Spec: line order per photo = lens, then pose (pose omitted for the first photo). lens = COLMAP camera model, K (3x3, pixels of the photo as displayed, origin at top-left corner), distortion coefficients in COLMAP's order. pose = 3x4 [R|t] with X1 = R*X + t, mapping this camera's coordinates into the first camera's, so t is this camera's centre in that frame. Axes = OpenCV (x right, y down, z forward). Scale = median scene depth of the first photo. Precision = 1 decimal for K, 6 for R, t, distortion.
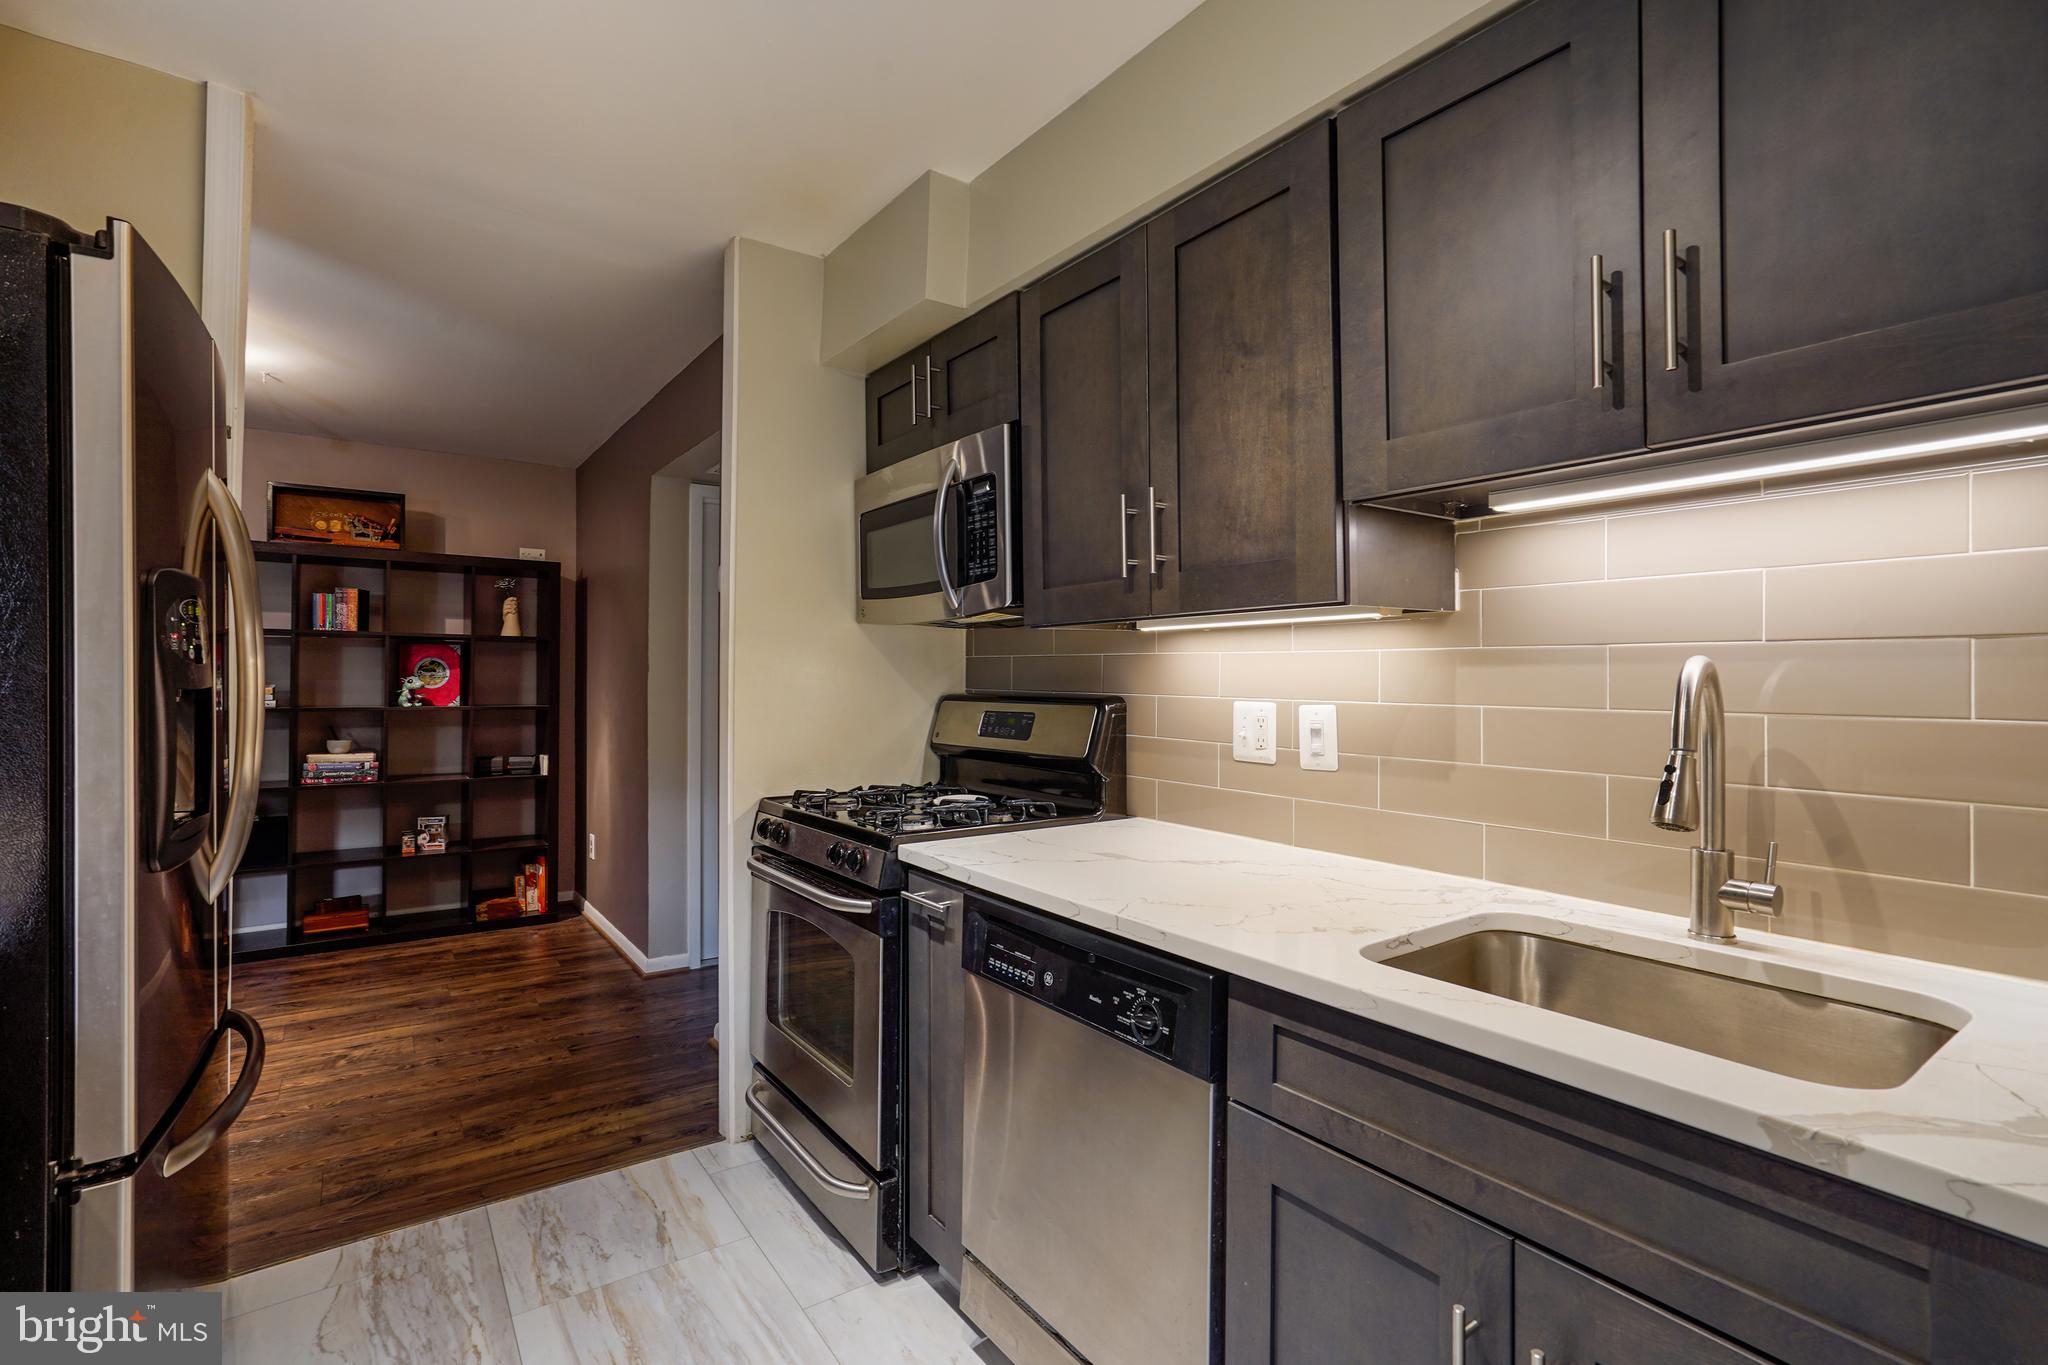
lens RADIAL K [[926.4, 0, 1027.4], [0, 926.4, 665.8], [0, 0, 1]] dist [-0.015471, 0.006515]
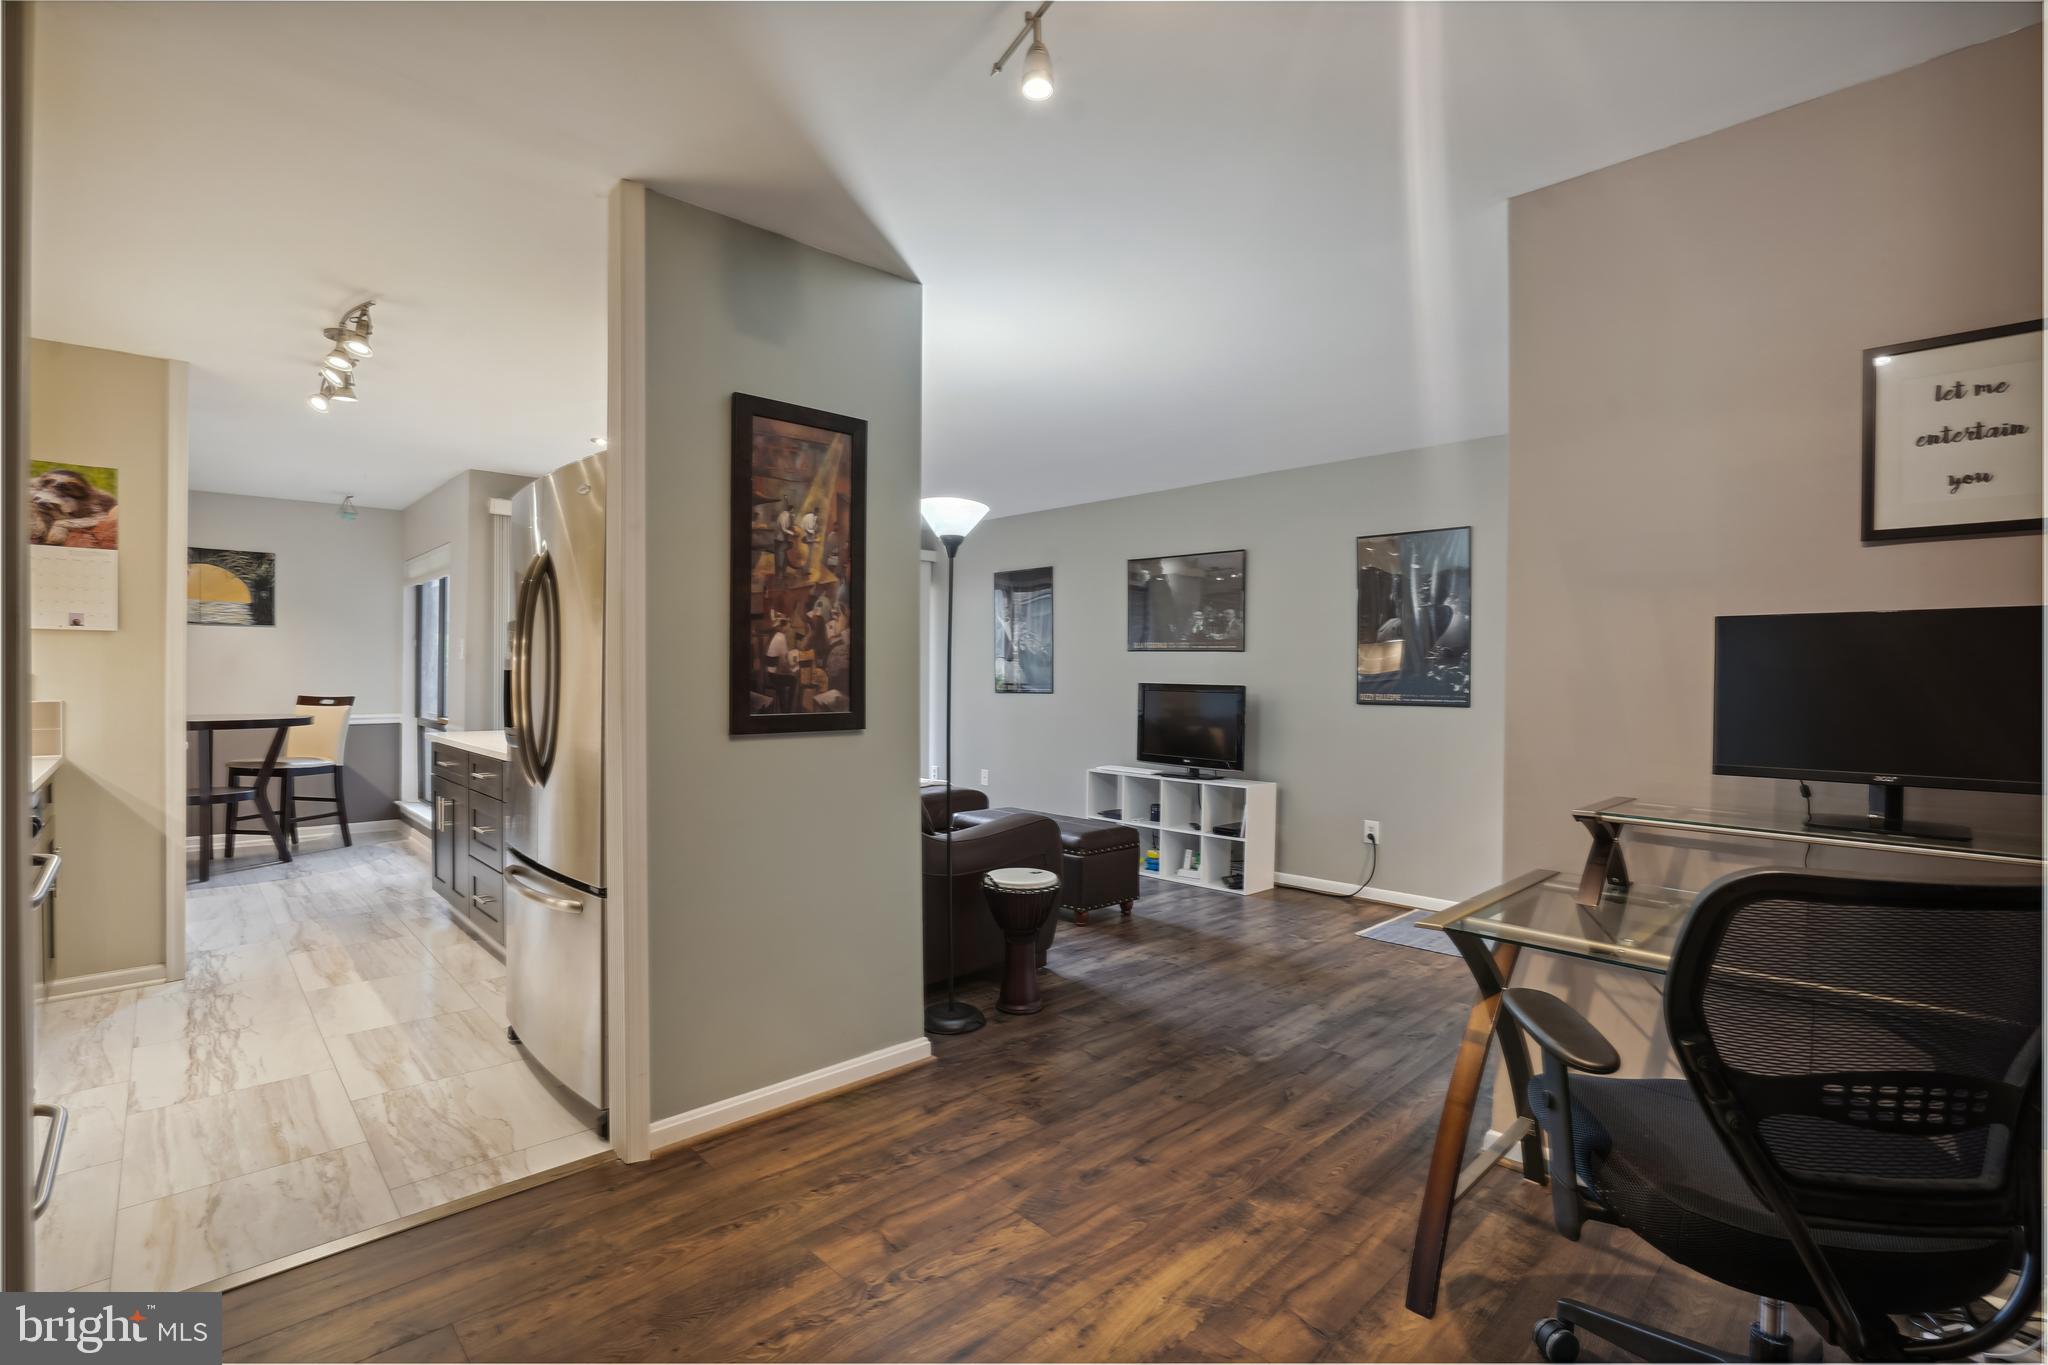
lens RADIAL K [[926.4, 0, 1006.7], [0, 926.4, 687.6], [0, 0, 1]] dist [-0.015471, 0.006515]
pose [[-0.993121, -0.010457, -0.116623, -1.210515], [-0.009950, 0.999938, -0.004927, 0.037962], [0.116667, -0.003733, -0.993164, 2.231983]]
